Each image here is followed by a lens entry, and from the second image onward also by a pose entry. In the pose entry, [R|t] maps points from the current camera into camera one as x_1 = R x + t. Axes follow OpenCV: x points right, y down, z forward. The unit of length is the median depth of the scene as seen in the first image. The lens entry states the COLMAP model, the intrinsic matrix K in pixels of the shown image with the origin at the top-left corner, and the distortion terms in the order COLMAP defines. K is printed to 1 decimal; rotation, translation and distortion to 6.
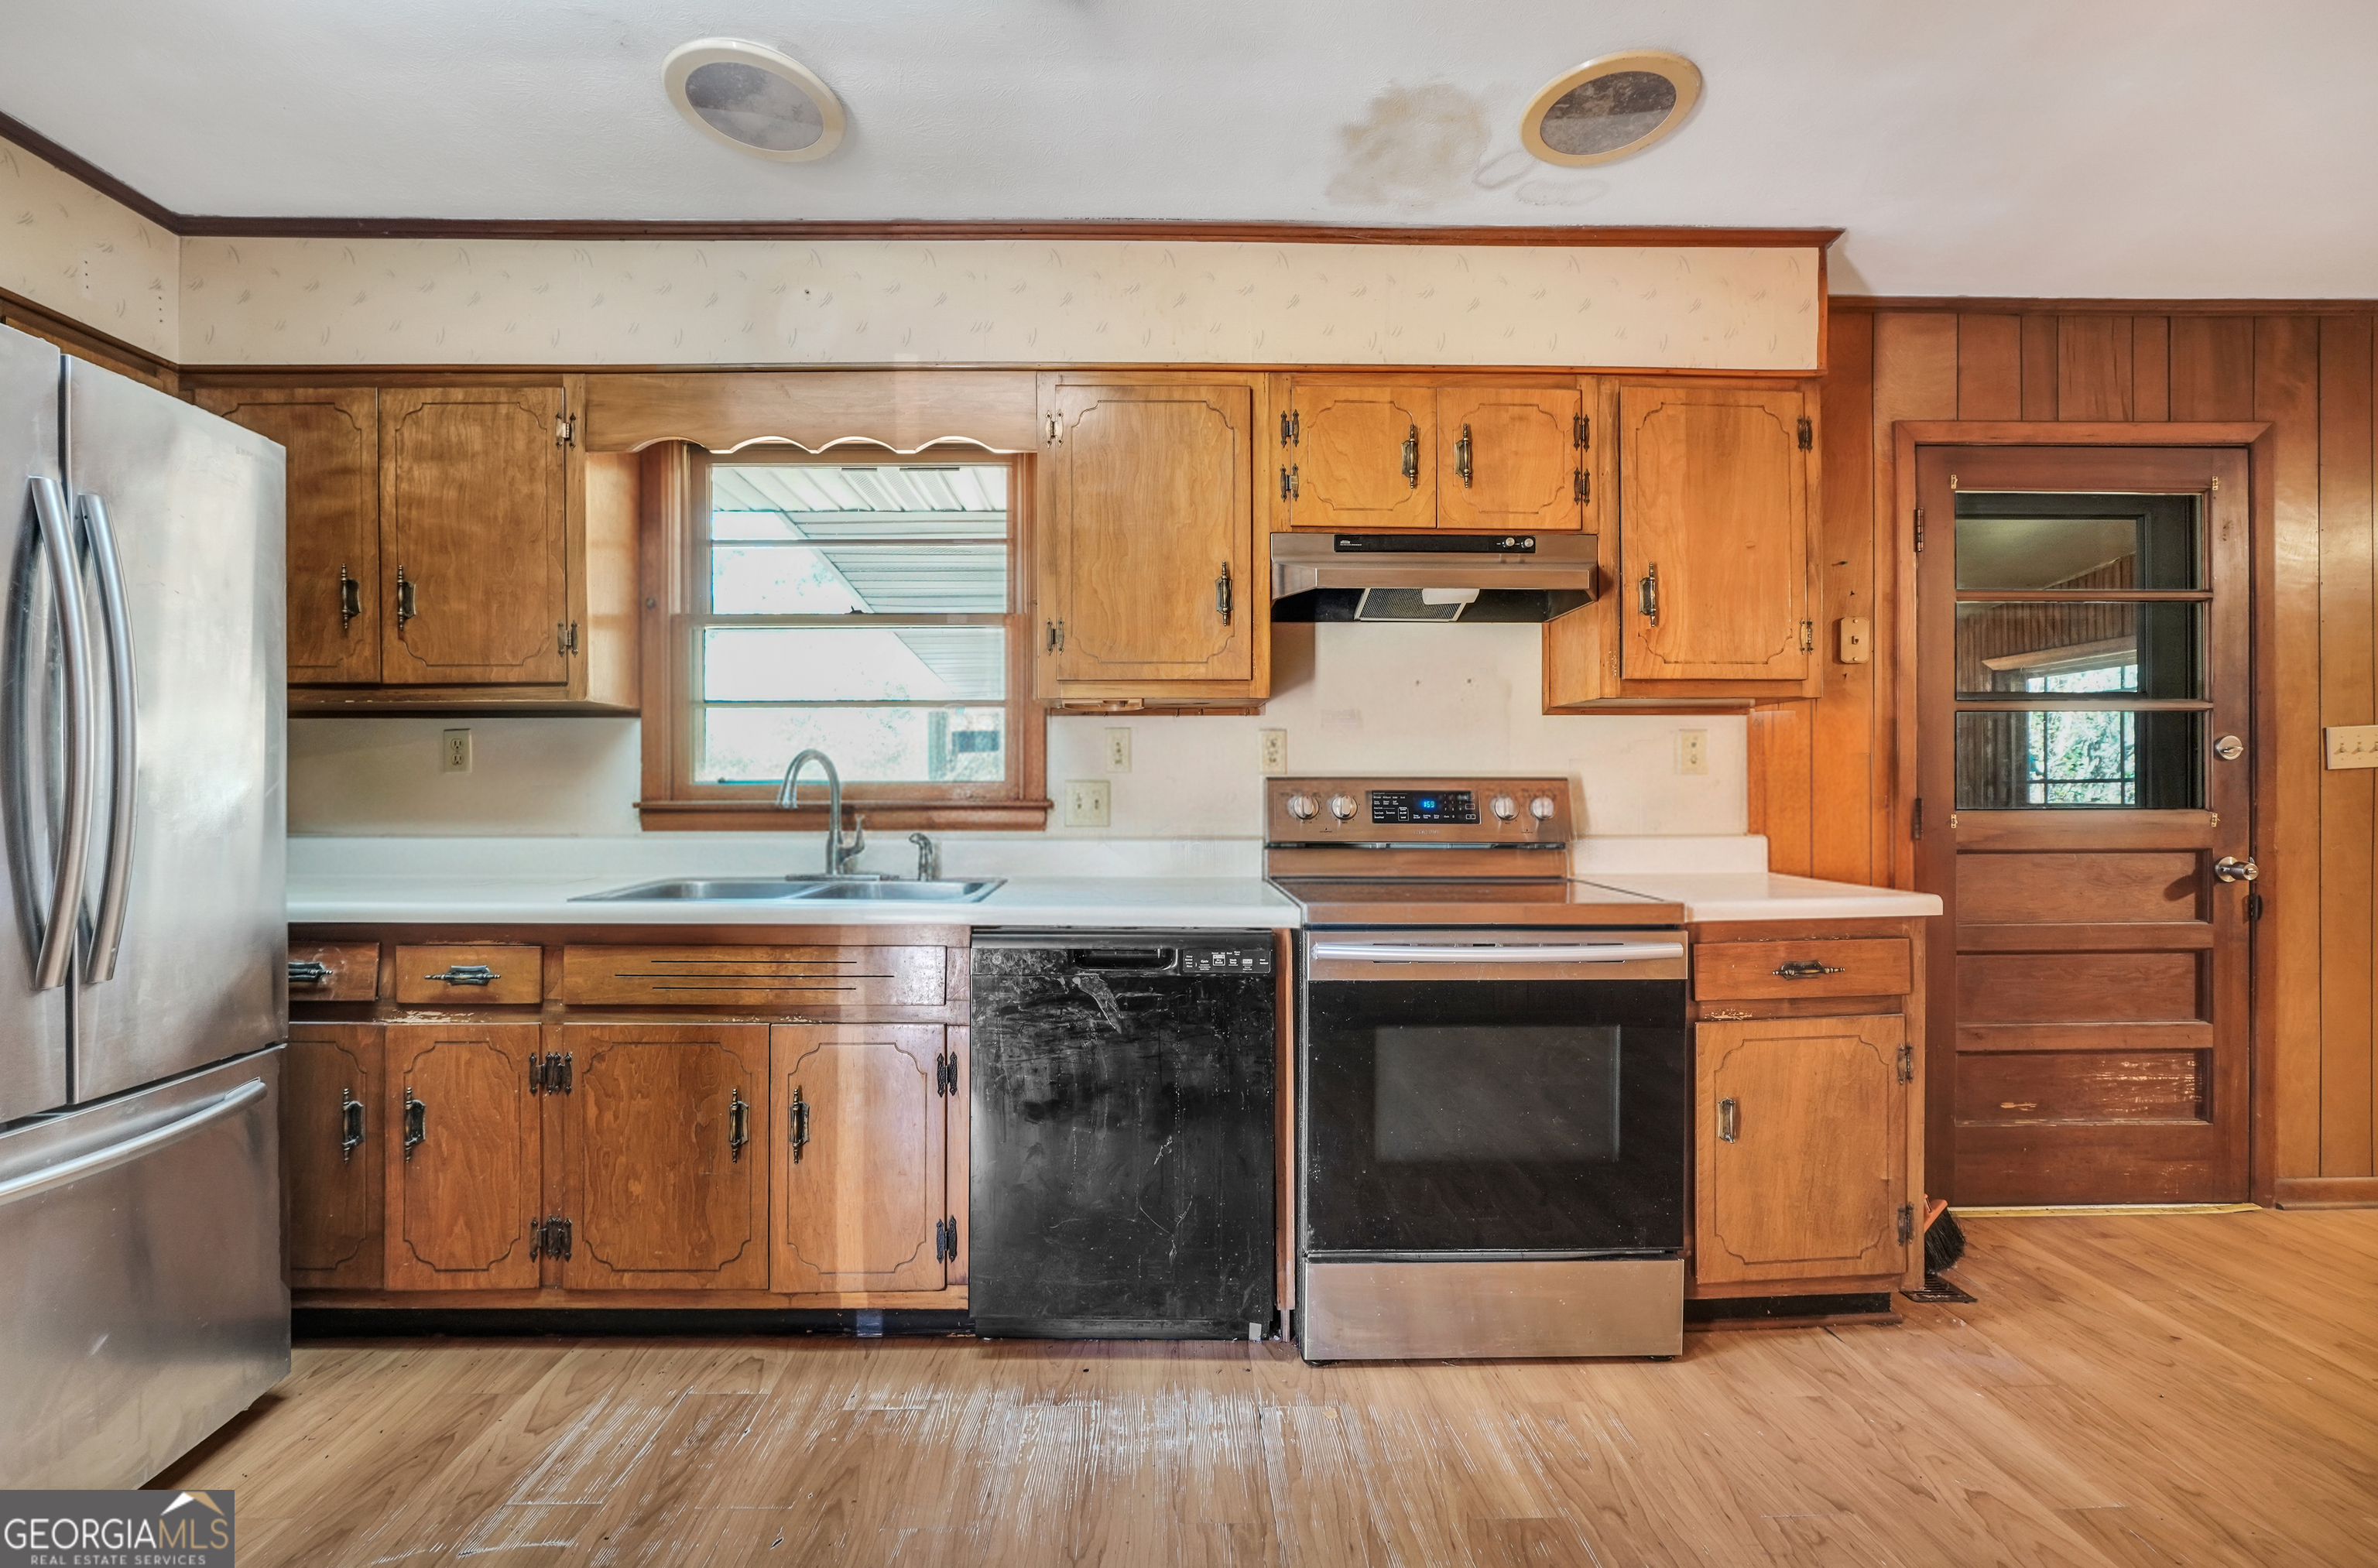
lens RADIAL K [[989.3, 0, 1185.4], [0, 989.3, 776.1], [0, 0, 1]] dist [-0.010008, 0.000909]
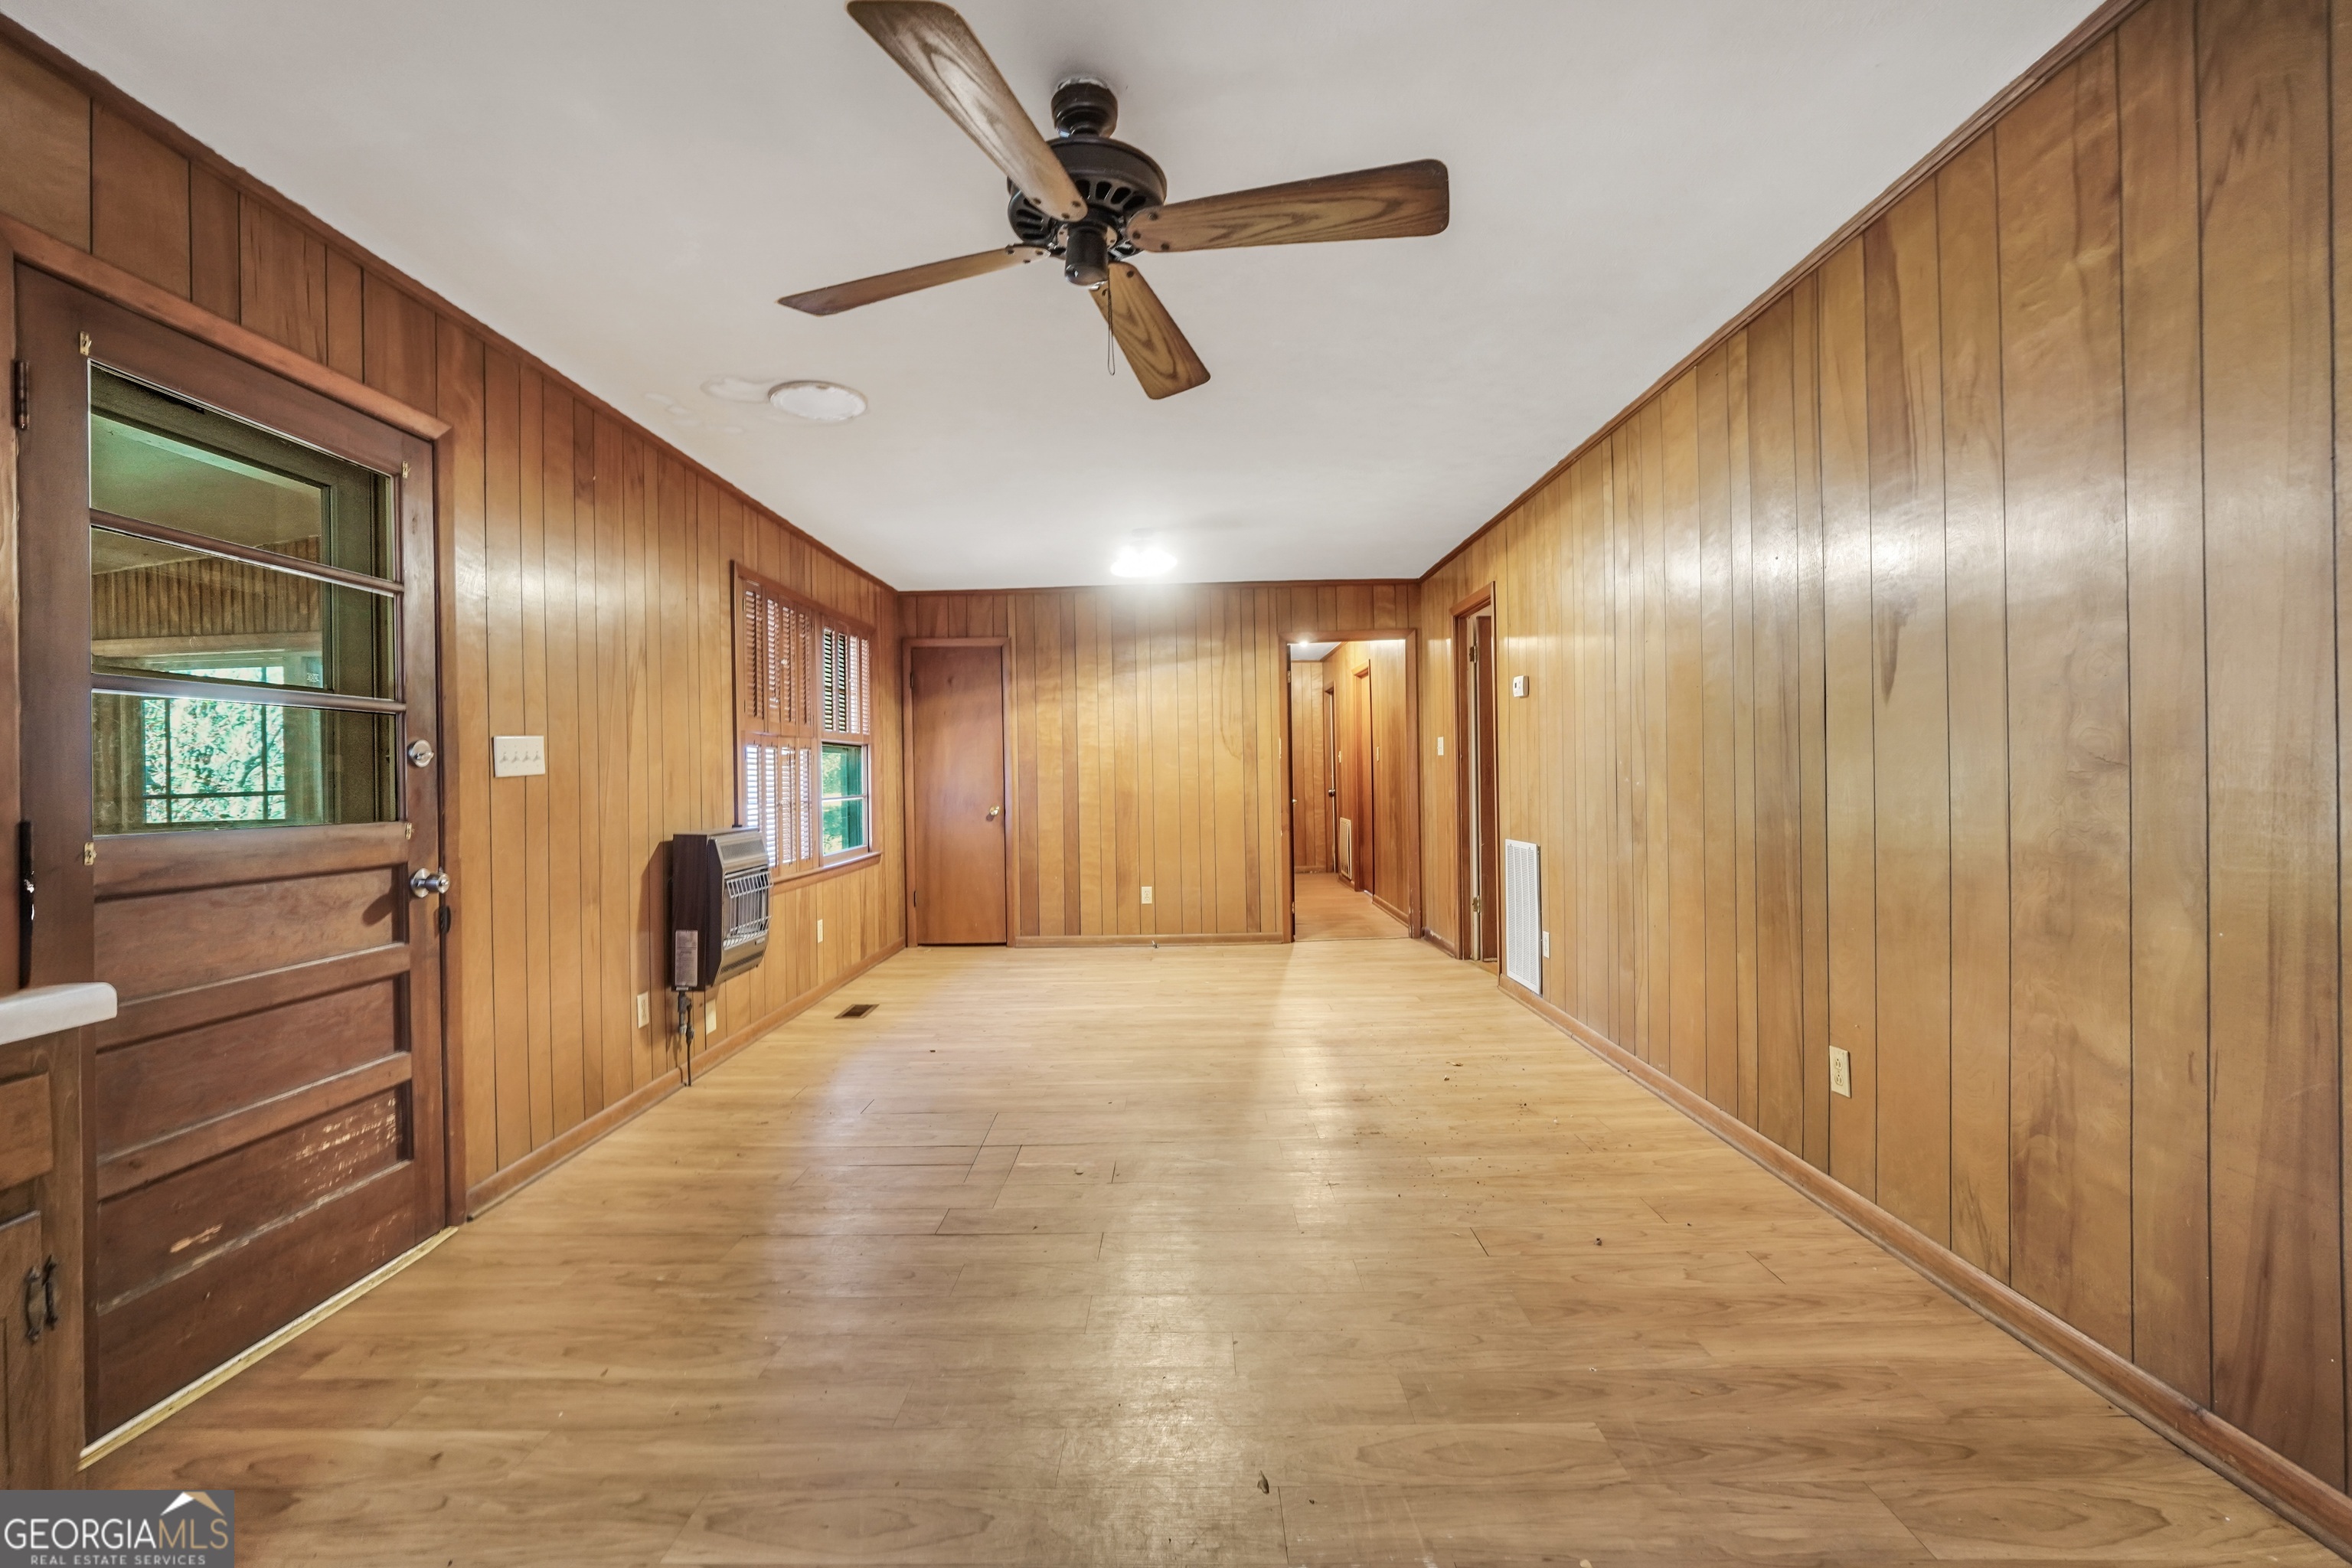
lens RADIAL K [[986.0, 0, 1176.5], [0, 986.0, 775.9], [0, 0, 1]] dist [-0.011124, 0.001845]
pose [[0.029697, 0.003883, 0.999551, 0.145679], [0.013217, 0.999903, -0.004277, 0.006112], [-0.999472, 0.013339, 0.029643, 0.246304]]
